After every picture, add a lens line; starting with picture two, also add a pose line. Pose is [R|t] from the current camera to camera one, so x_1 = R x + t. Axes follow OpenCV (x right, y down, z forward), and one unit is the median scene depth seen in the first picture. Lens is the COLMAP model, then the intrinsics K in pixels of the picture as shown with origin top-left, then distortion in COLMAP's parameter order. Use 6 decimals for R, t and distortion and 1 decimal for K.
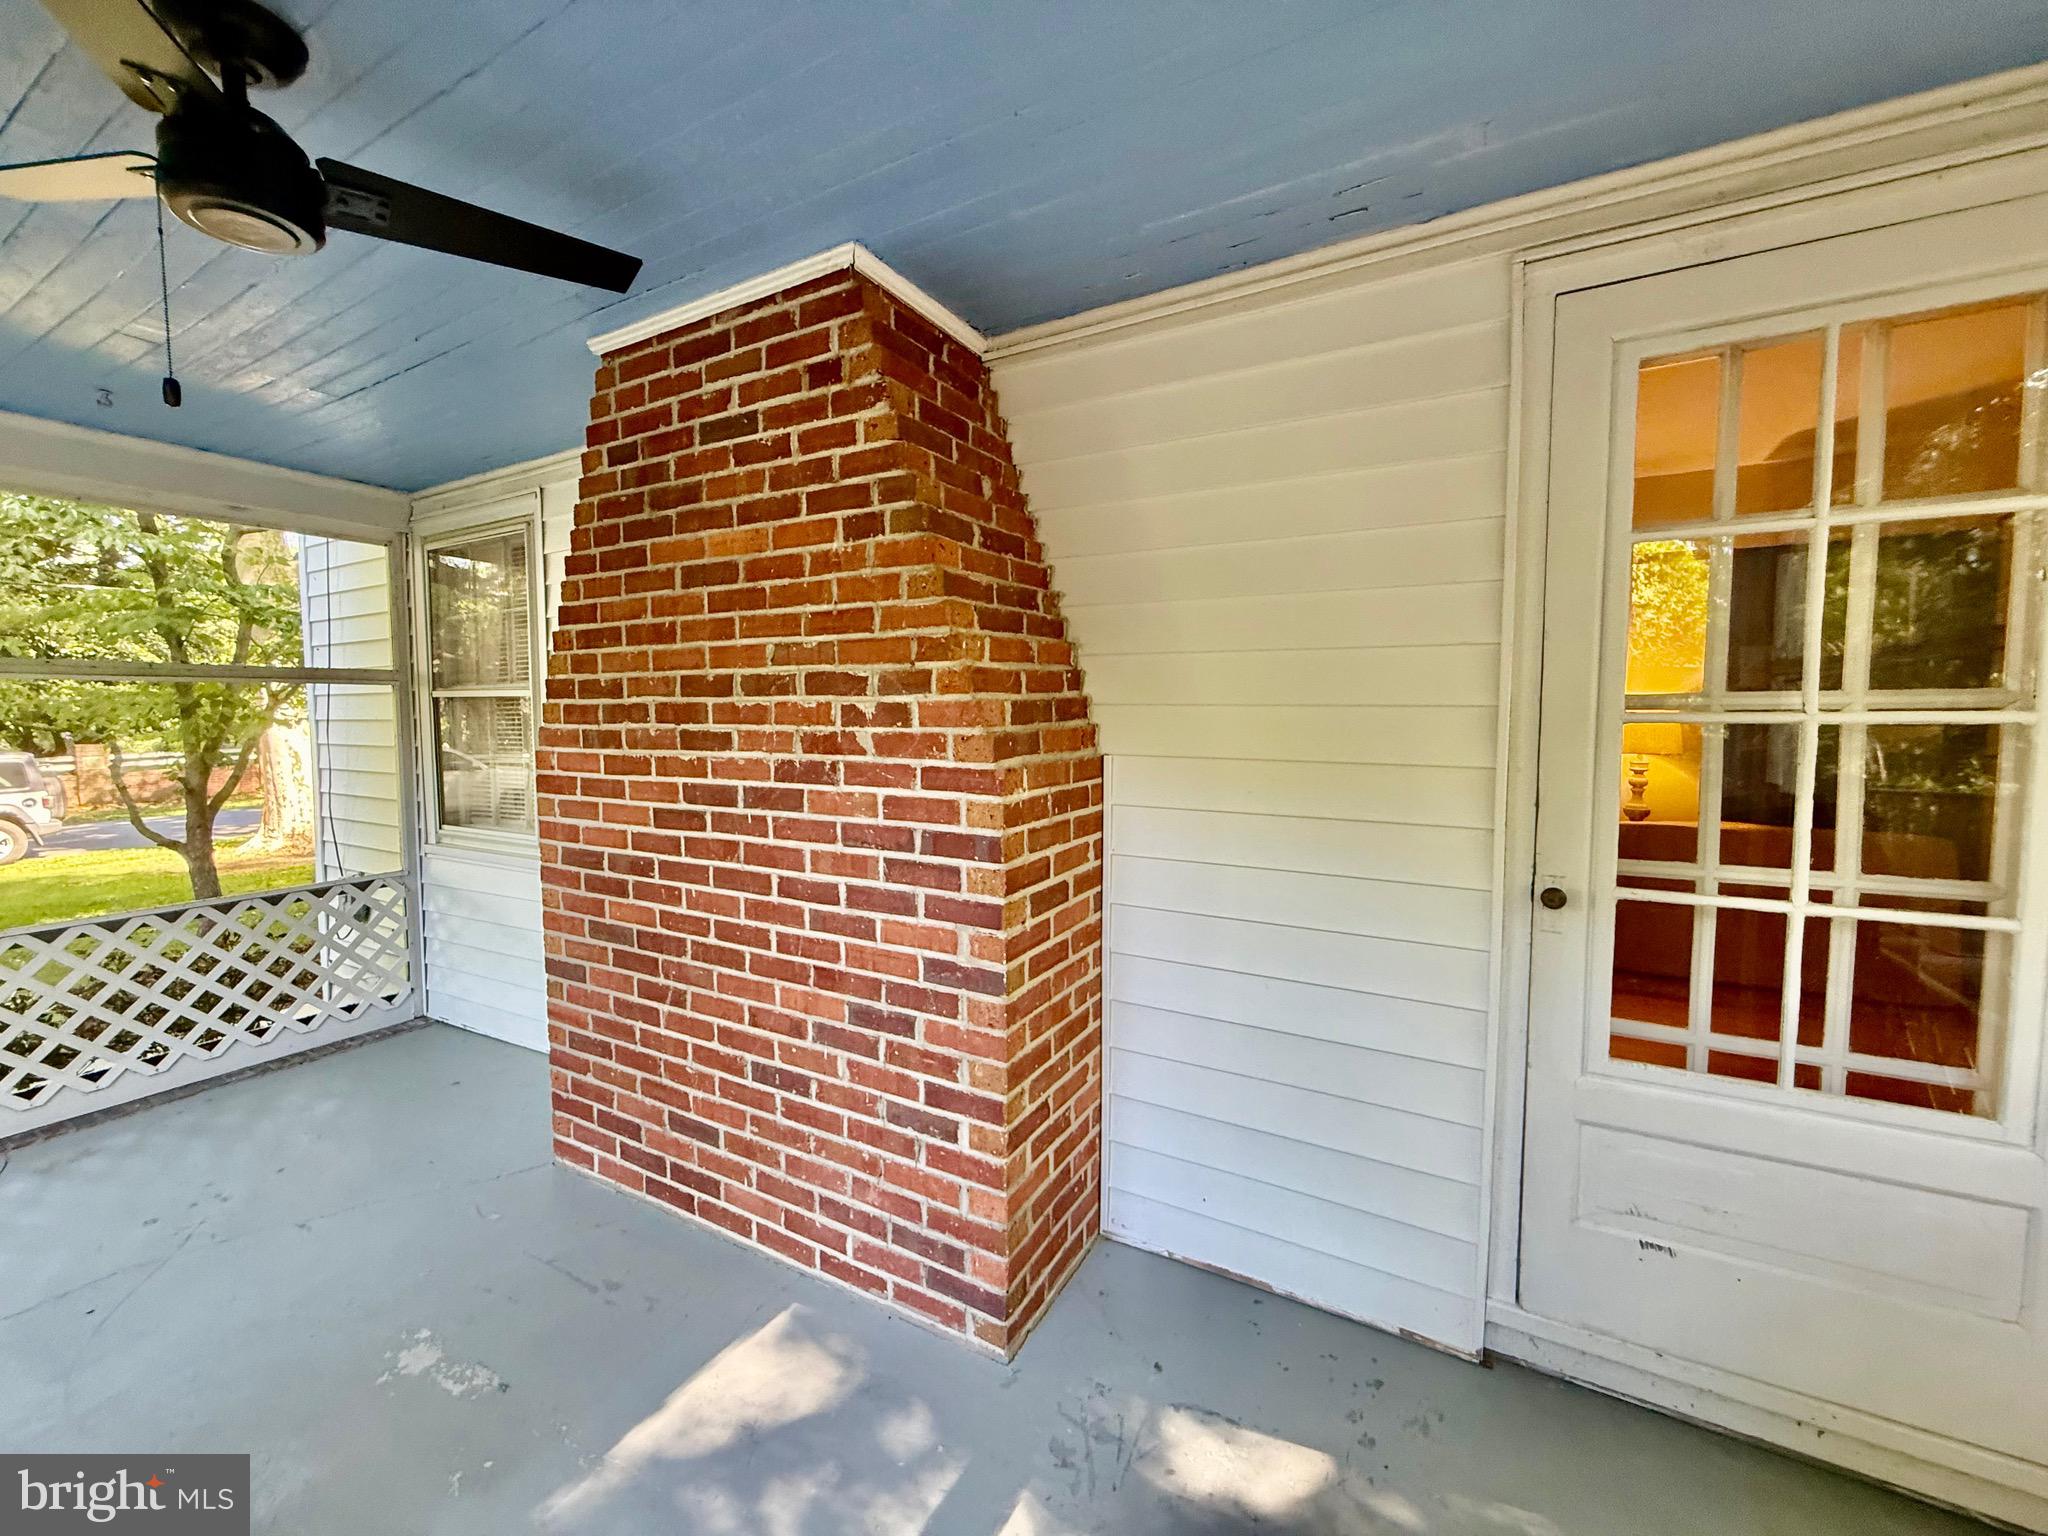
lens RADIAL K [[820.0, 0, 1016.5], [0, 820.0, 772.7], [0, 0, 1]] dist [0.001380, -0.001032]
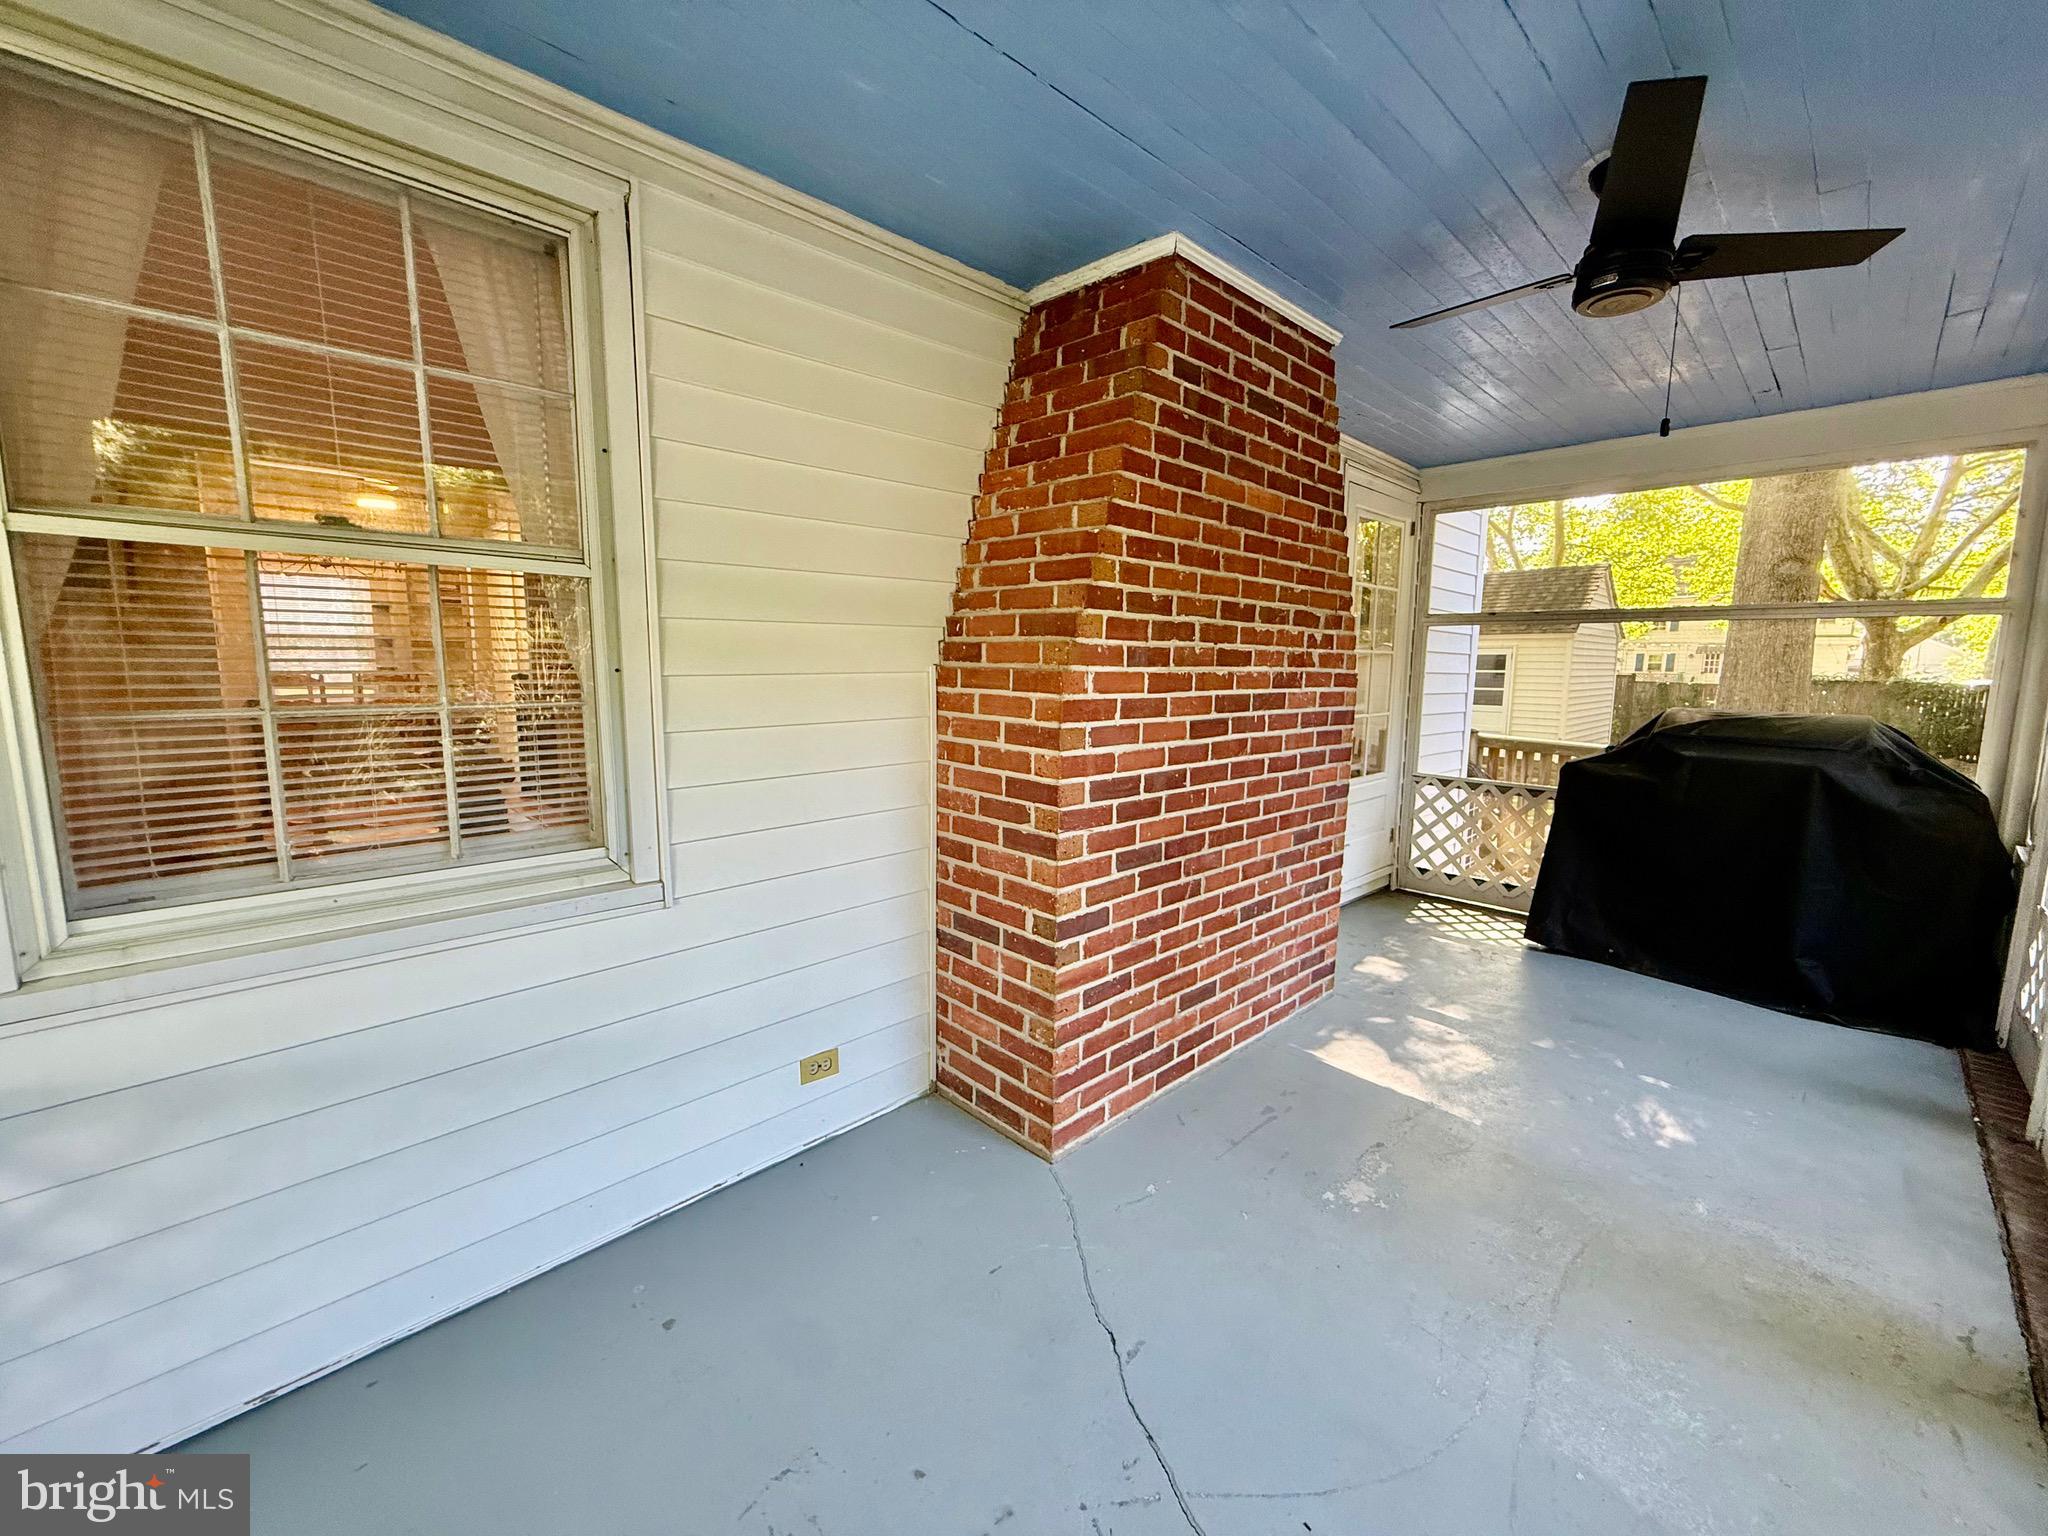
lens RADIAL K [[820.0, 0, 1019.3], [0, 820.0, 763.5], [0, 0, 1]] dist [0.001380, -0.001032]
pose [[0.287780, -0.116160, 0.950626, -1.578598], [0.049168, 0.993100, 0.106466, -0.028282], [-0.956434, 0.016102, 0.291505, 0.927368]]
